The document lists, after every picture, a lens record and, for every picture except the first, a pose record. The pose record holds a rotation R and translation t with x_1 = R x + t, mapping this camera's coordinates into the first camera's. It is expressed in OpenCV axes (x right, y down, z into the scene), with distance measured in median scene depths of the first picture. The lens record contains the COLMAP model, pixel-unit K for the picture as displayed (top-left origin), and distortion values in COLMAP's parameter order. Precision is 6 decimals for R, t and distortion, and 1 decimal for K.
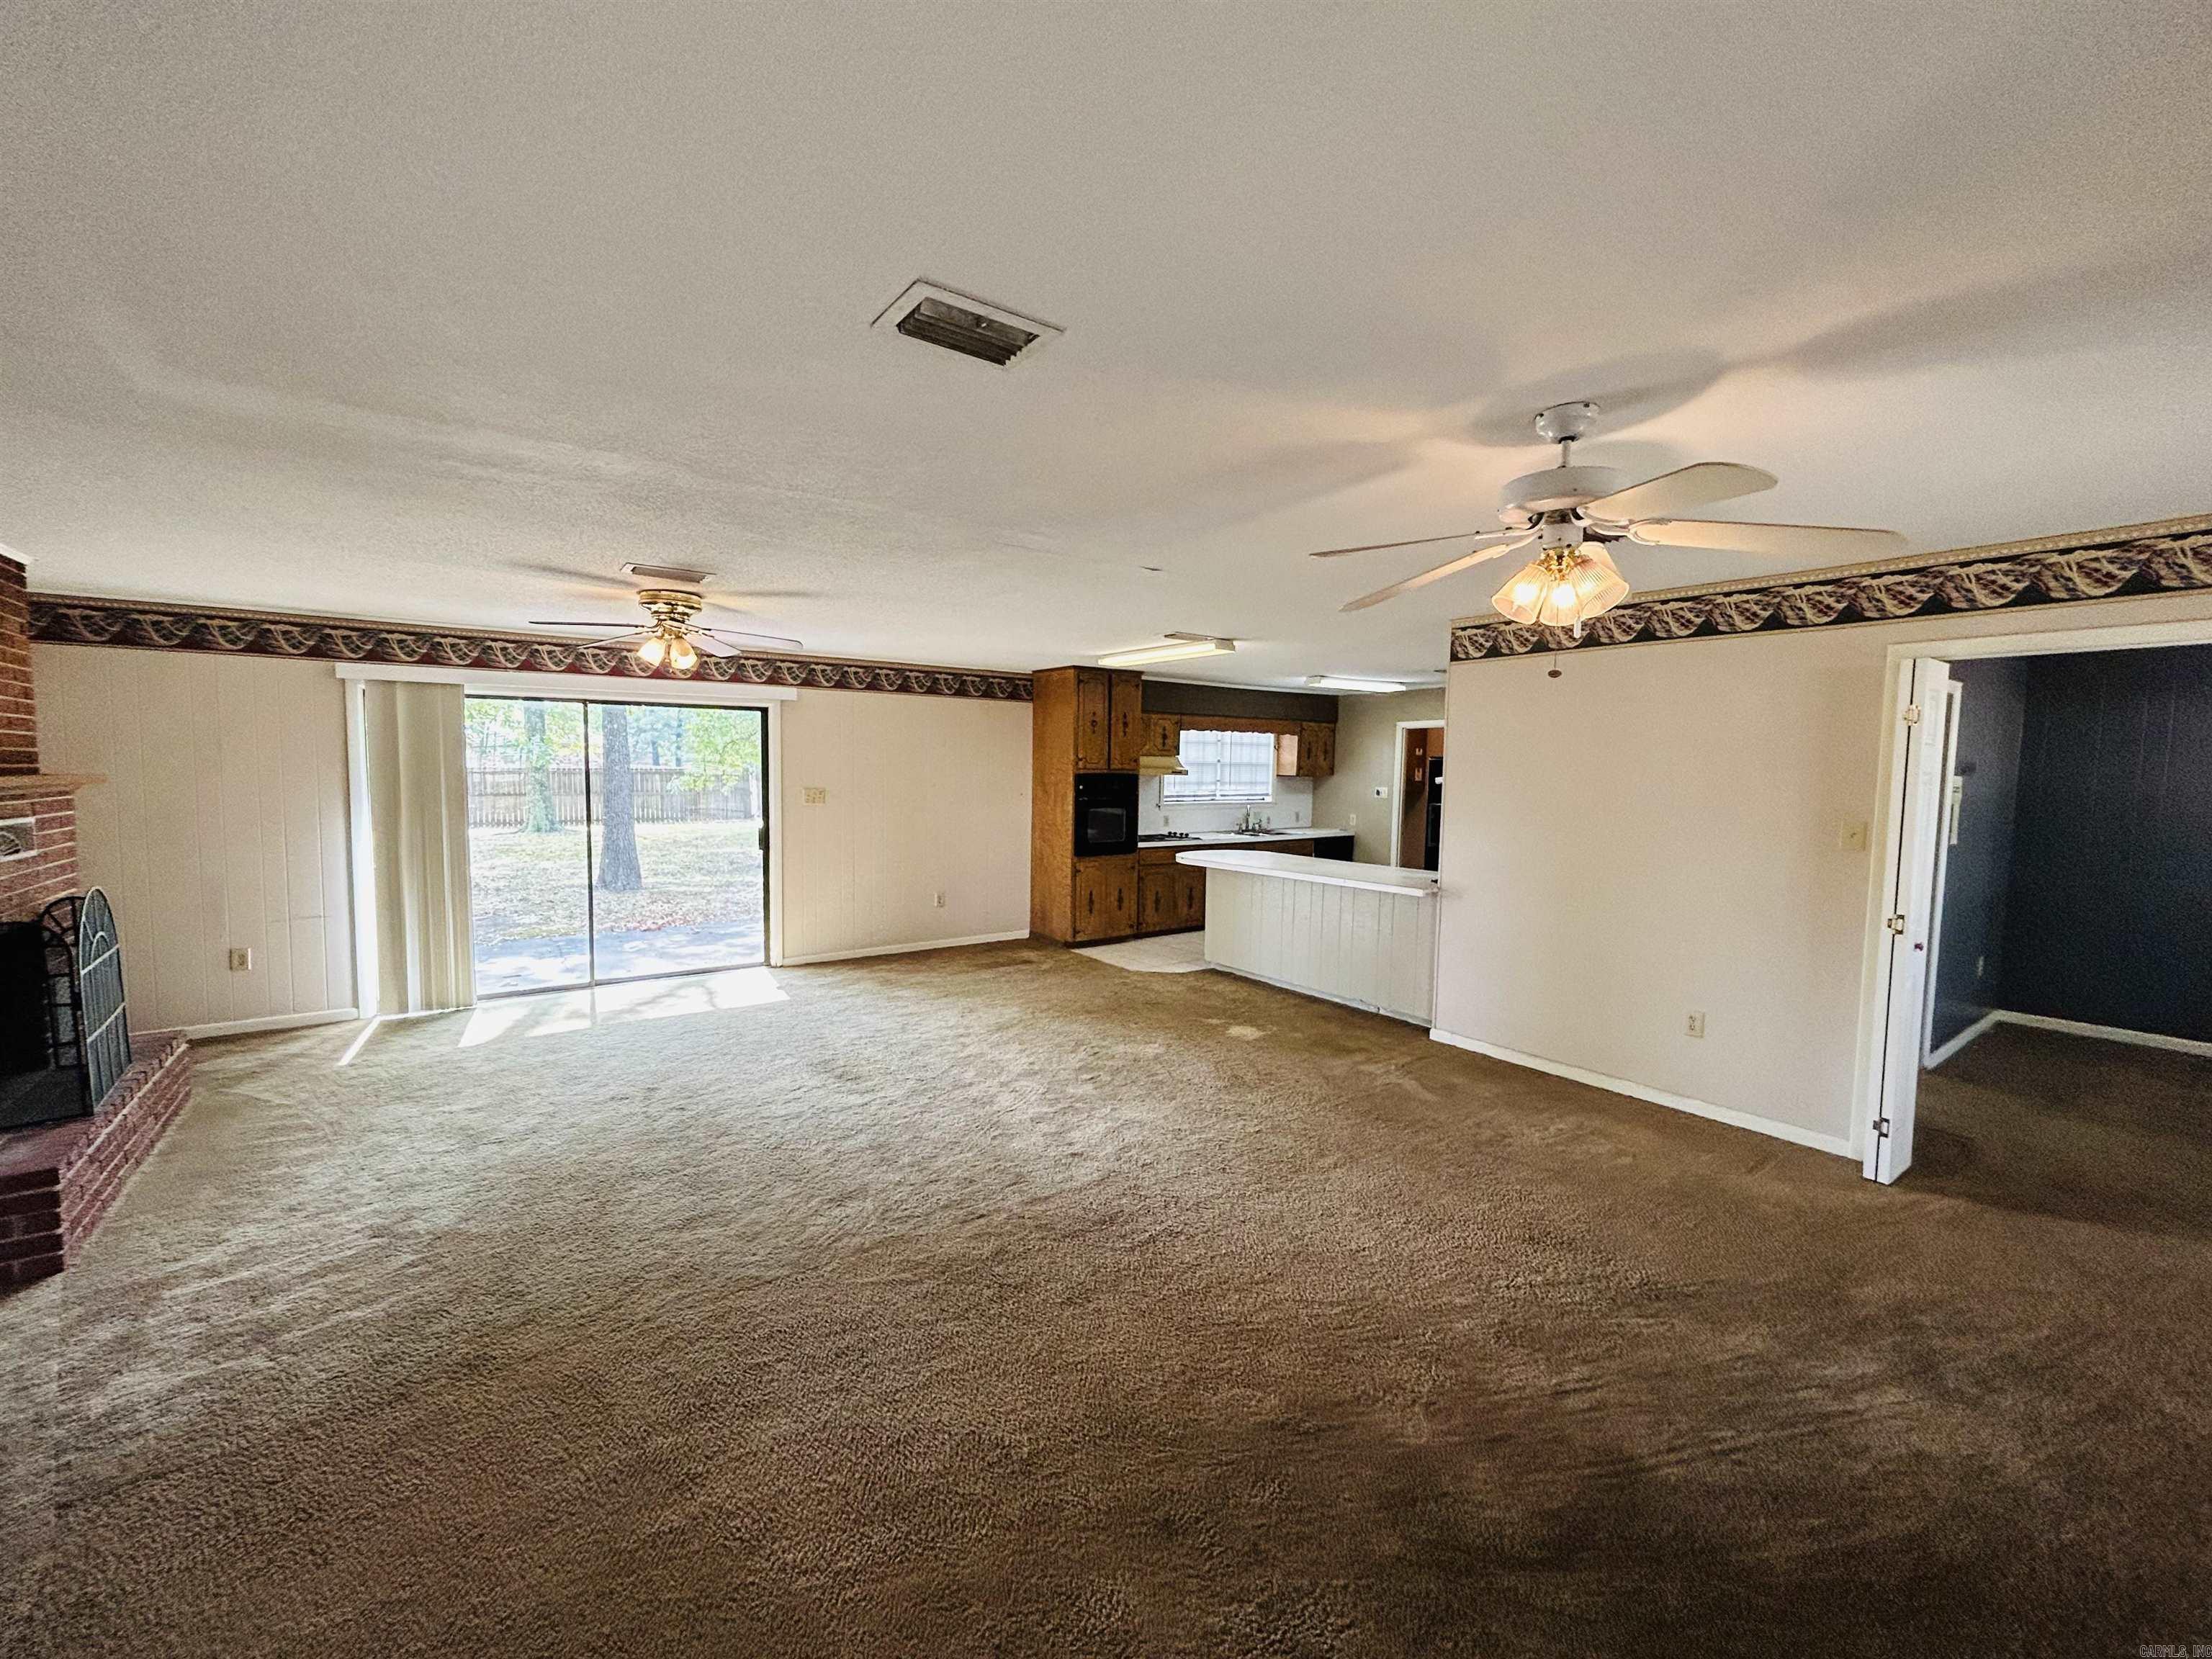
lens RADIAL K [[896.7, 0, 1104.0], [0, 896.7, 829.0], [0, 0, 1]] dist [-0.001857, 0.000562]
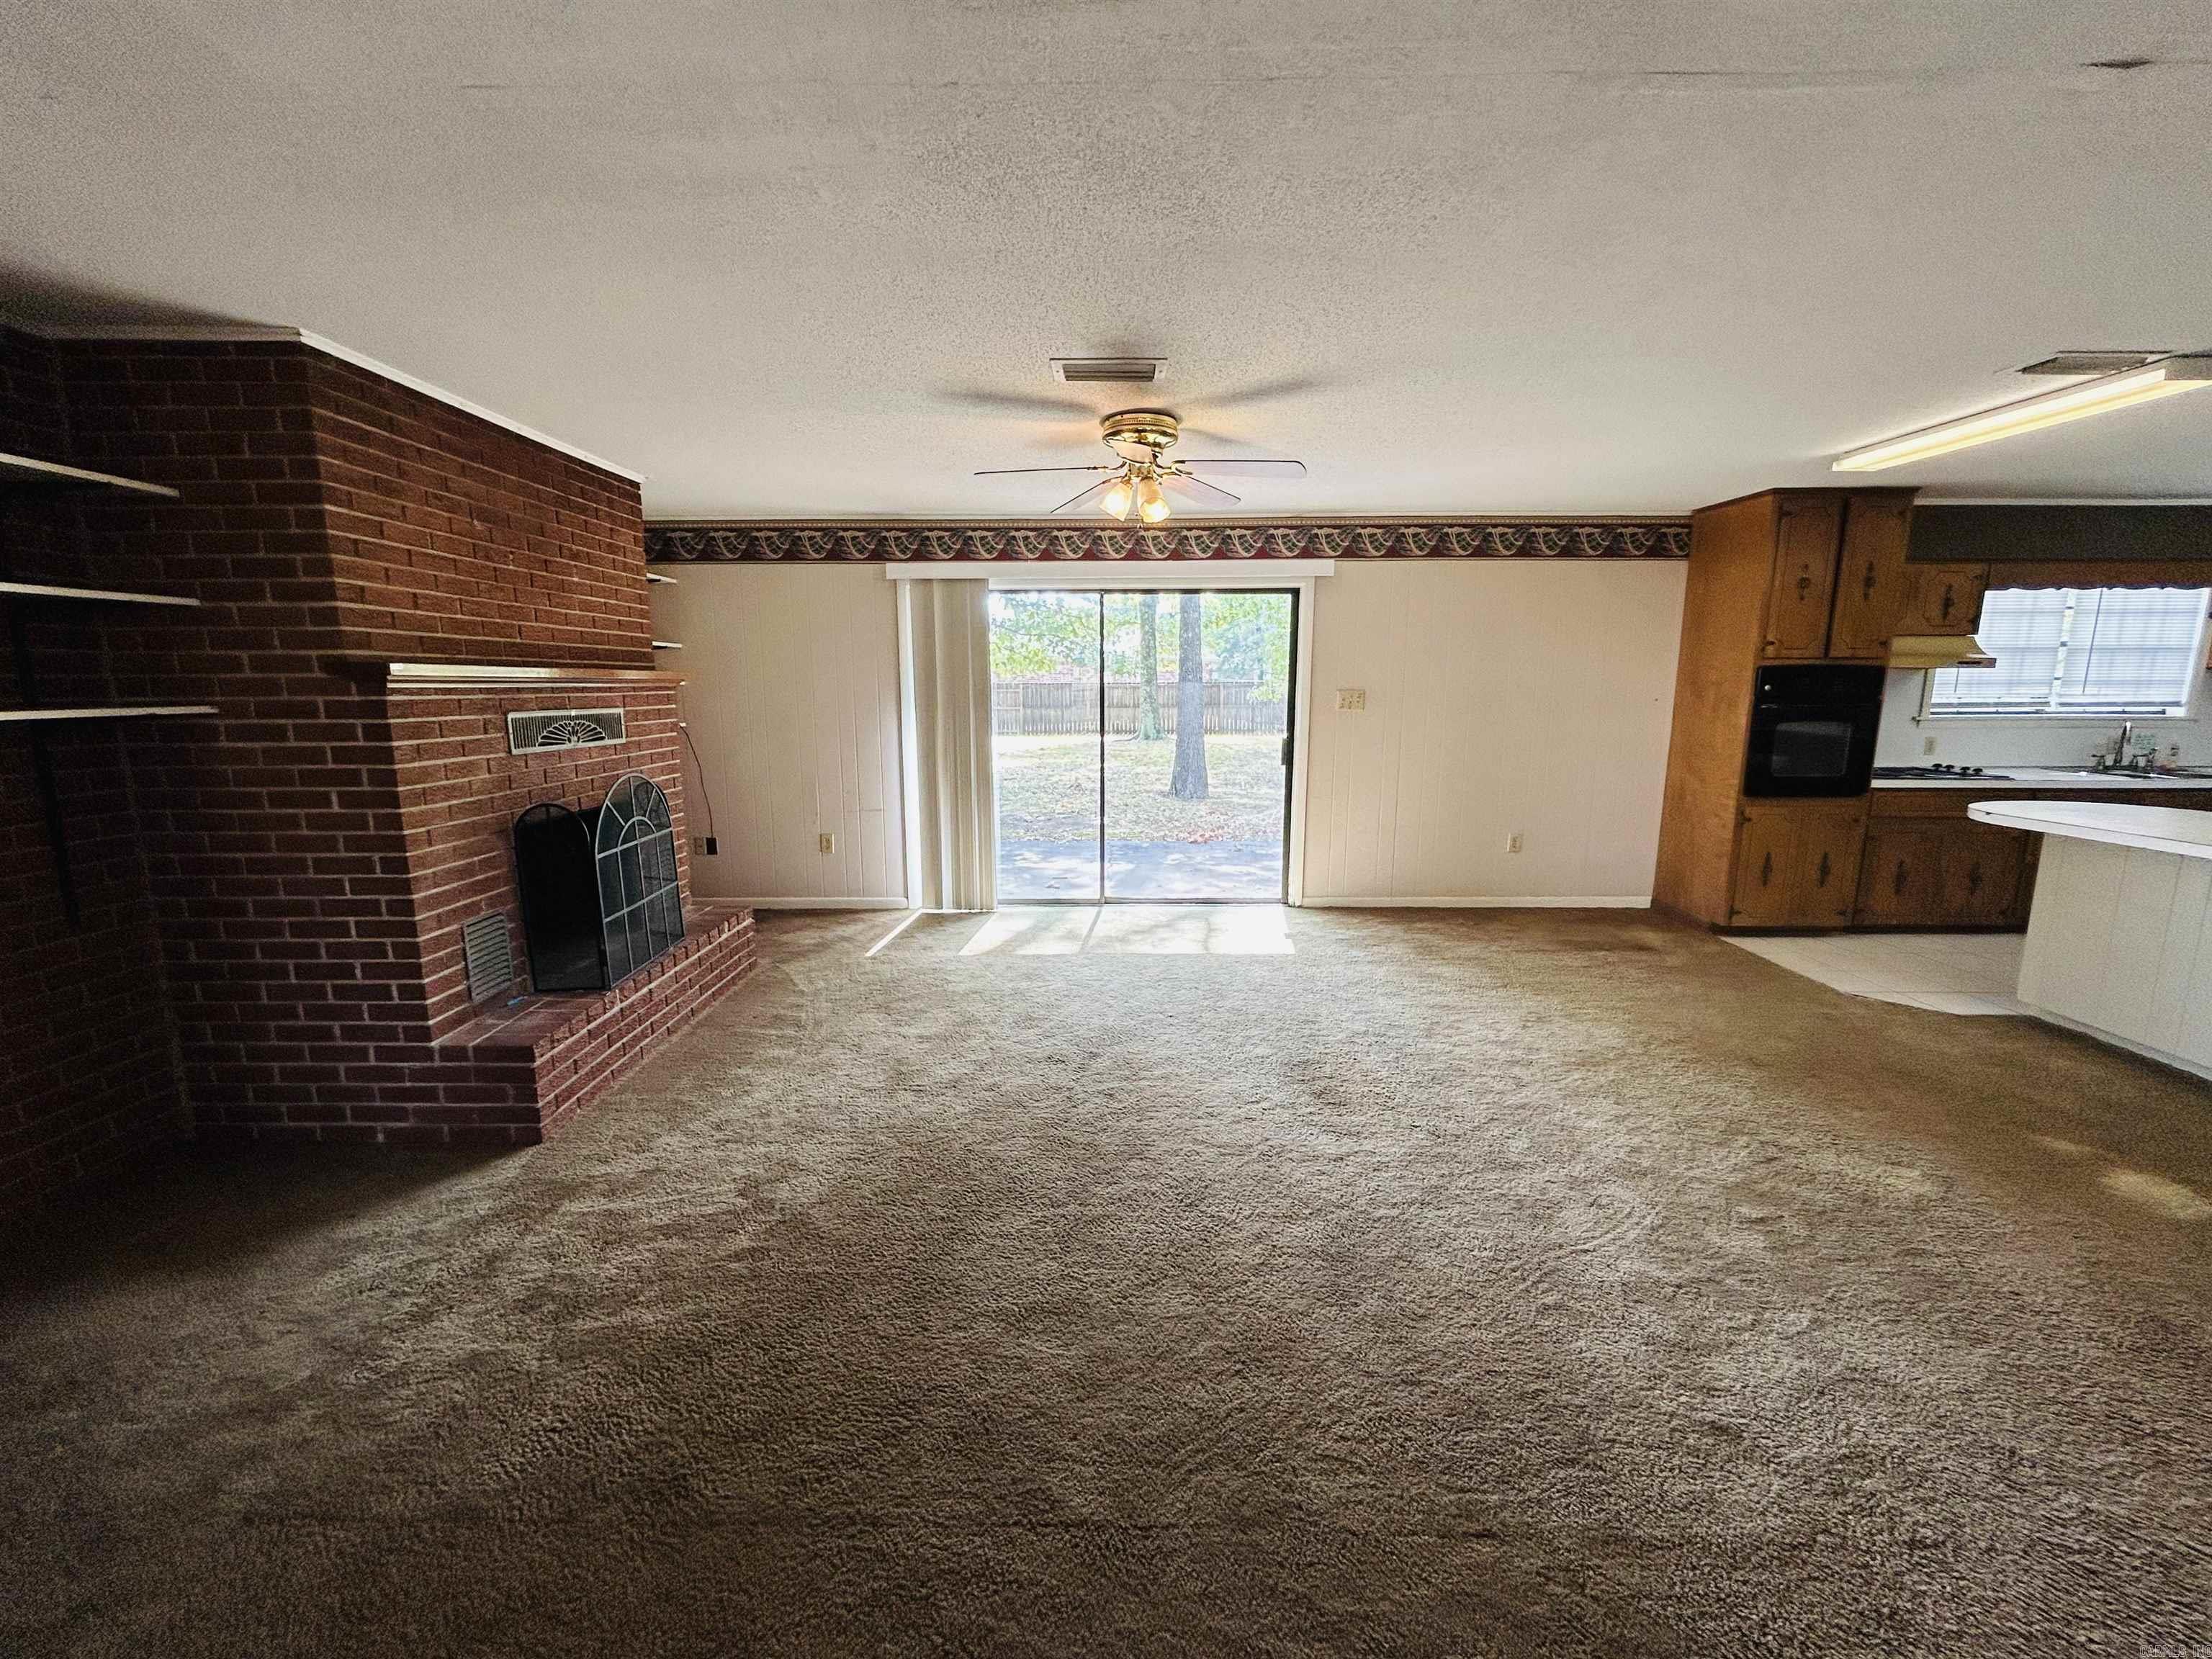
lens RADIAL K [[896.7, 0, 1104.0], [0, 896.7, 829.0], [0, 0, 1]] dist [-0.001857, 0.000562]
pose [[0.802817, 0.085382, -0.590080, -0.026293], [-0.029995, 0.994224, 0.103051, 0.001991], [0.595471, -0.065032, 0.800741, 0.275395]]
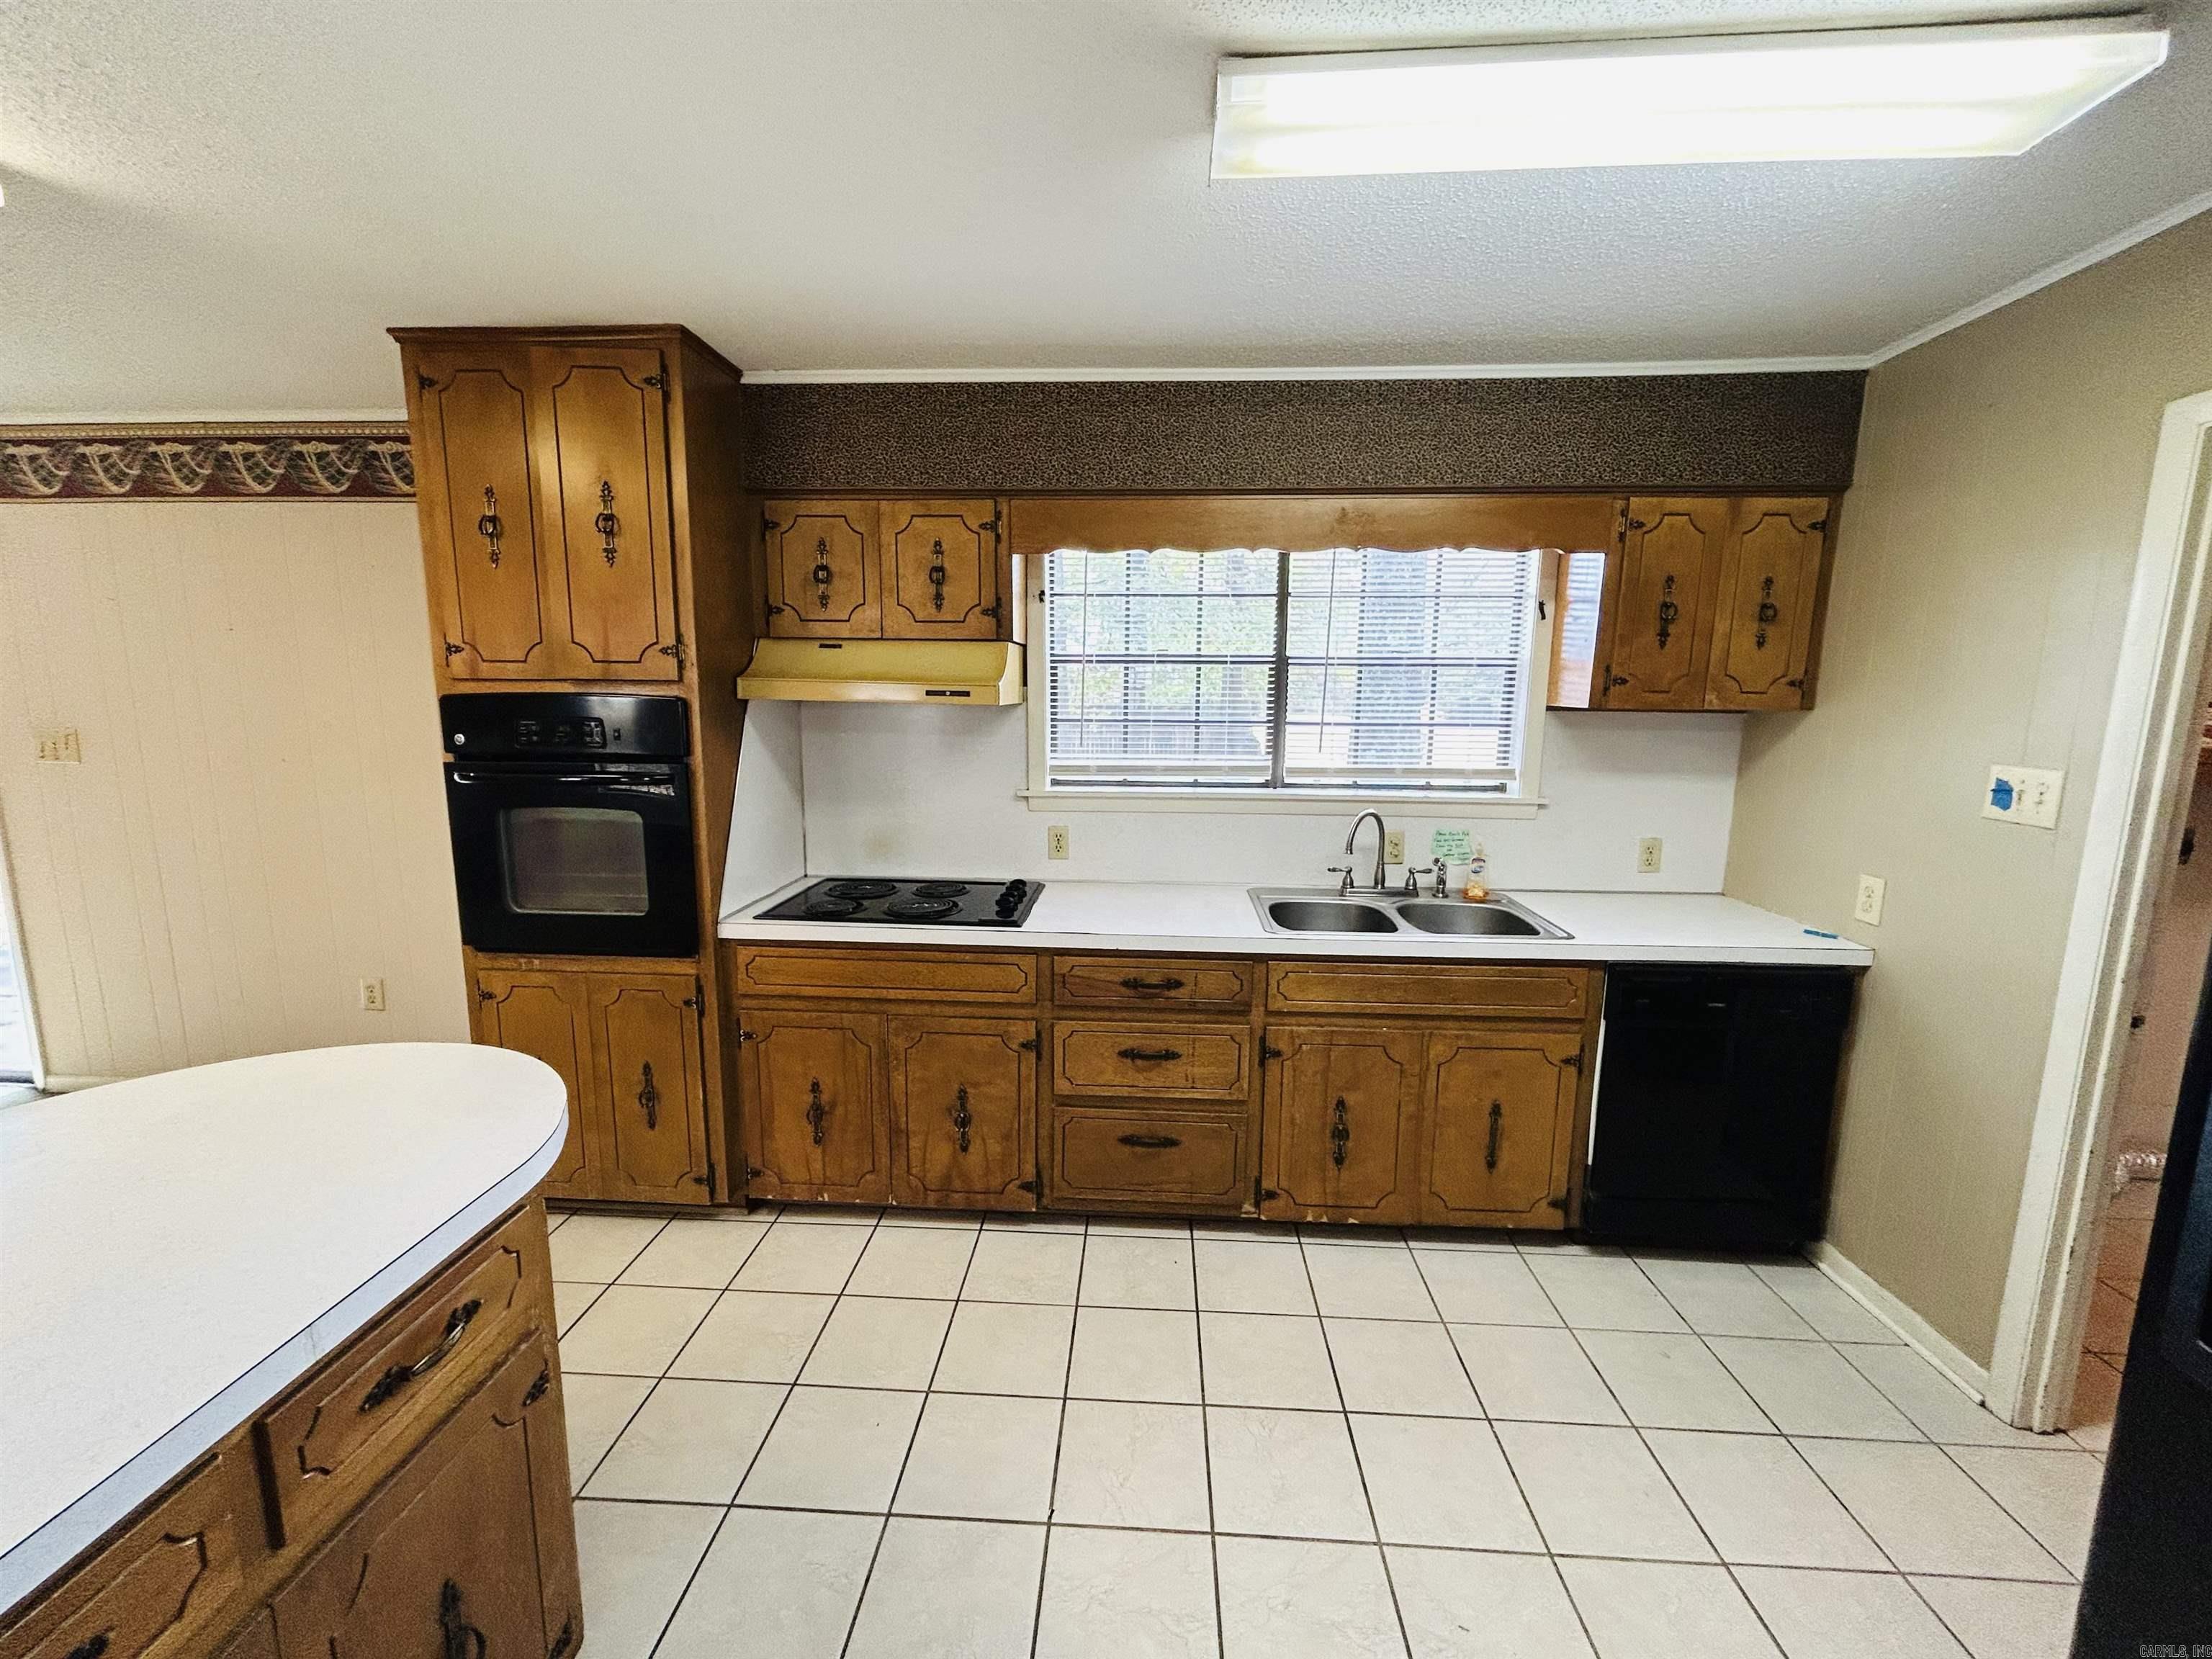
lens RADIAL K [[896.7, 0, 1104.0], [0, 896.7, 829.0], [0, 0, 1]] dist [-0.001857, 0.000562]
pose [[0.772584, 0.089838, -0.628525, 0.459131], [-0.044630, 0.995174, 0.087386, -0.068903], [0.633343, -0.039462, 0.772865, 1.181124]]
